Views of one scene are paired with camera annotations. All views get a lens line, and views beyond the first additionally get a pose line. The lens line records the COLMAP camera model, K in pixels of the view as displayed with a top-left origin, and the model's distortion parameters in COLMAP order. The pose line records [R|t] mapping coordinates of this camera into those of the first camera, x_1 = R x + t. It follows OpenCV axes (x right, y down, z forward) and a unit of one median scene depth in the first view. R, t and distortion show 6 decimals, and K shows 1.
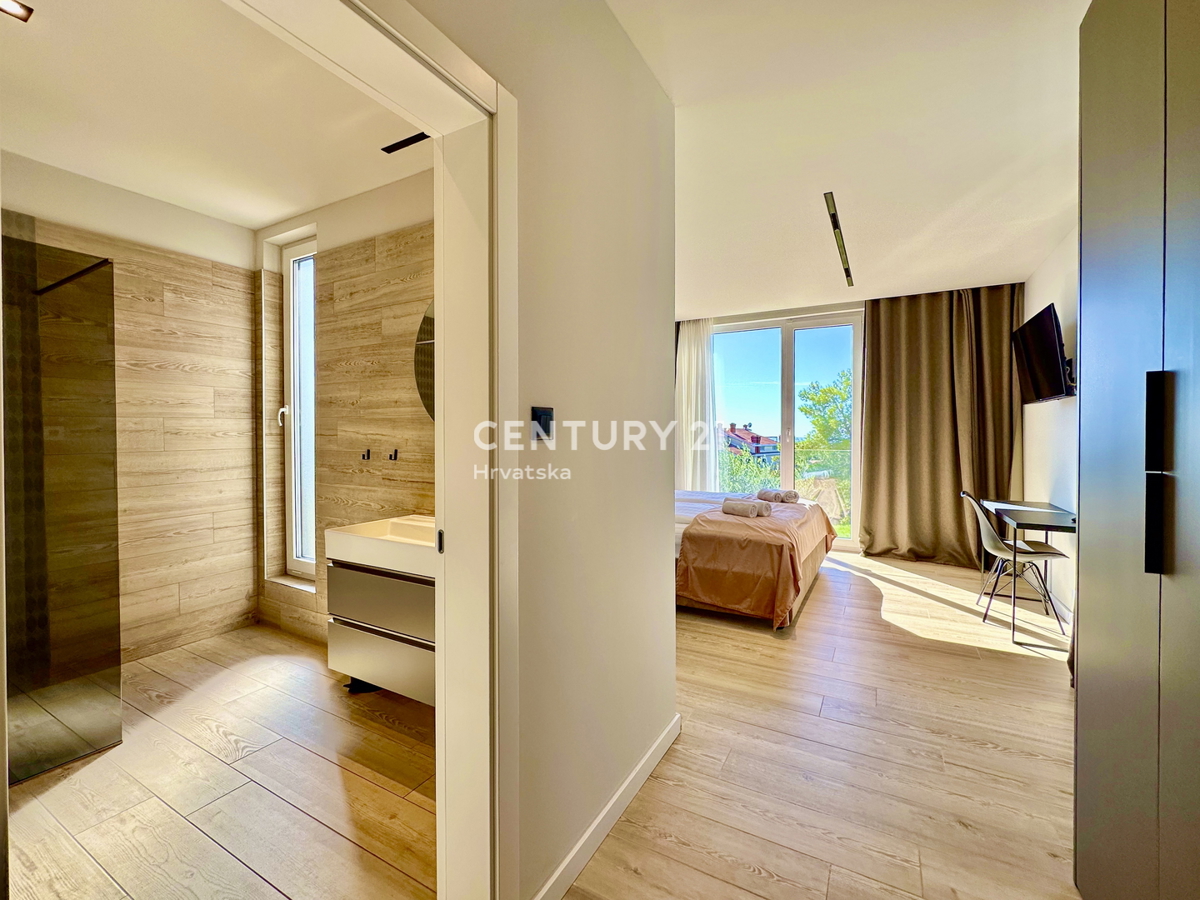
lens RADIAL K [[494.8, 0, 625.0], [0, 494.8, 437.4], [0, 0, 1]] dist [-0.000873, 0.000926]
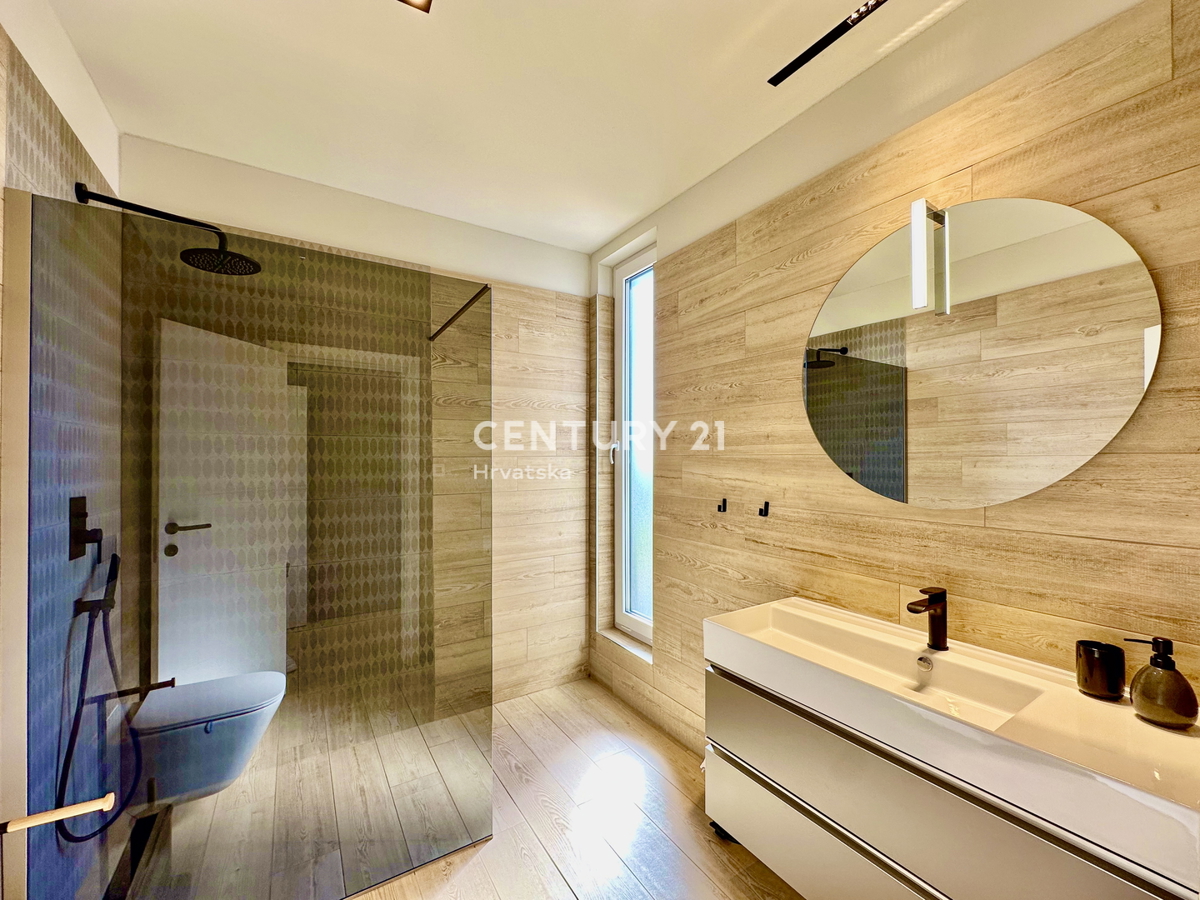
lens RADIAL K [[494.8, 0, 603.2], [0, 494.8, 453.7], [0, 0, 1]] dist [-0.000873, 0.000926]
pose [[0.864897, -0.000614, -0.501949, -0.290804], [-0.007737, 0.999864, -0.014554, -0.032184], [0.501890, 0.016471, 0.864775, 0.237069]]
